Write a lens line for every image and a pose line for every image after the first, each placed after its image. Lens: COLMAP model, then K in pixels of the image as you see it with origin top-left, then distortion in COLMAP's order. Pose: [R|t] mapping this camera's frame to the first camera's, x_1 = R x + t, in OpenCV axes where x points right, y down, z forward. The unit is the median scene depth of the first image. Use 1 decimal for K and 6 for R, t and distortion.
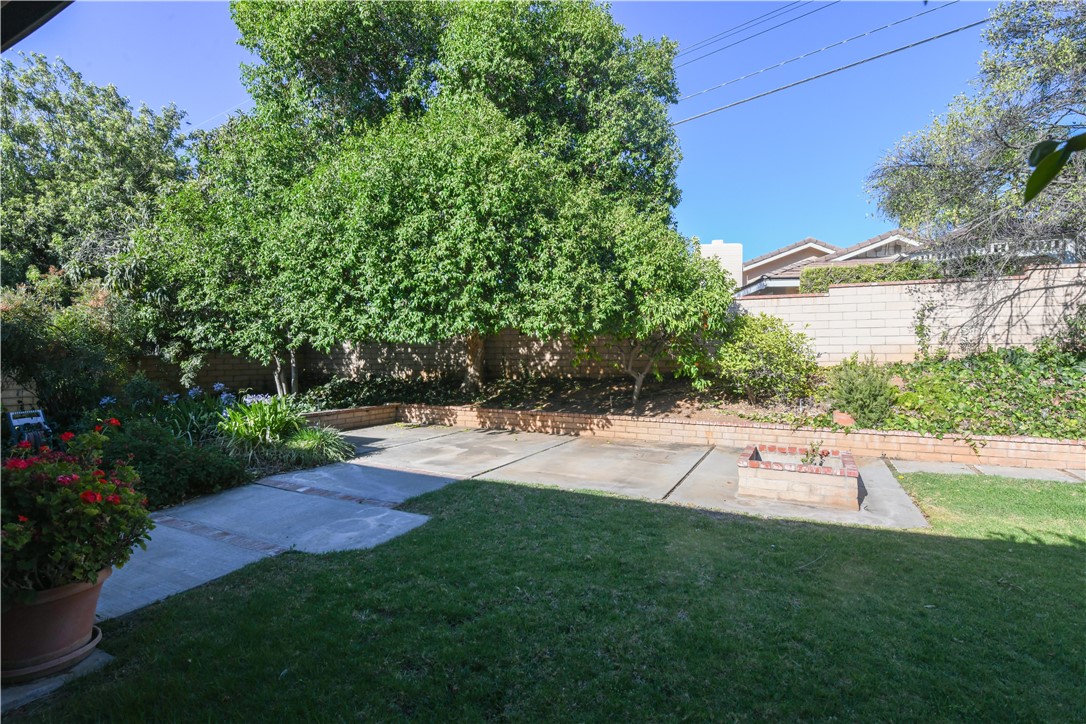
lens RADIAL K [[528.6, 0, 543.0], [0, 528.6, 362.0], [0, 0, 1]] dist [0.000199, 0.000026]
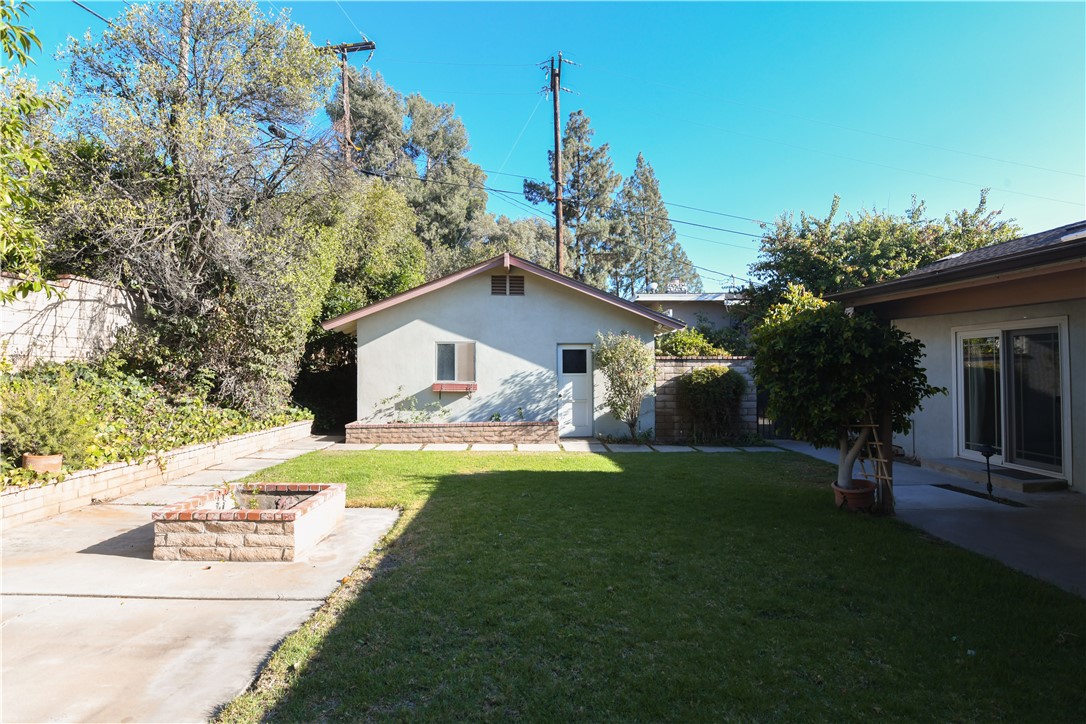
lens RADIAL K [[528.6, 0, 543.0], [0, 528.6, 362.0], [0, 0, 1]] dist [0.000199, 0.000026]
pose [[-0.489883, 0.014491, 0.871668, -0.308744], [0.008335, 0.999894, -0.011938, -0.008031], [-0.871748, 0.001417, -0.489952, 0.730616]]
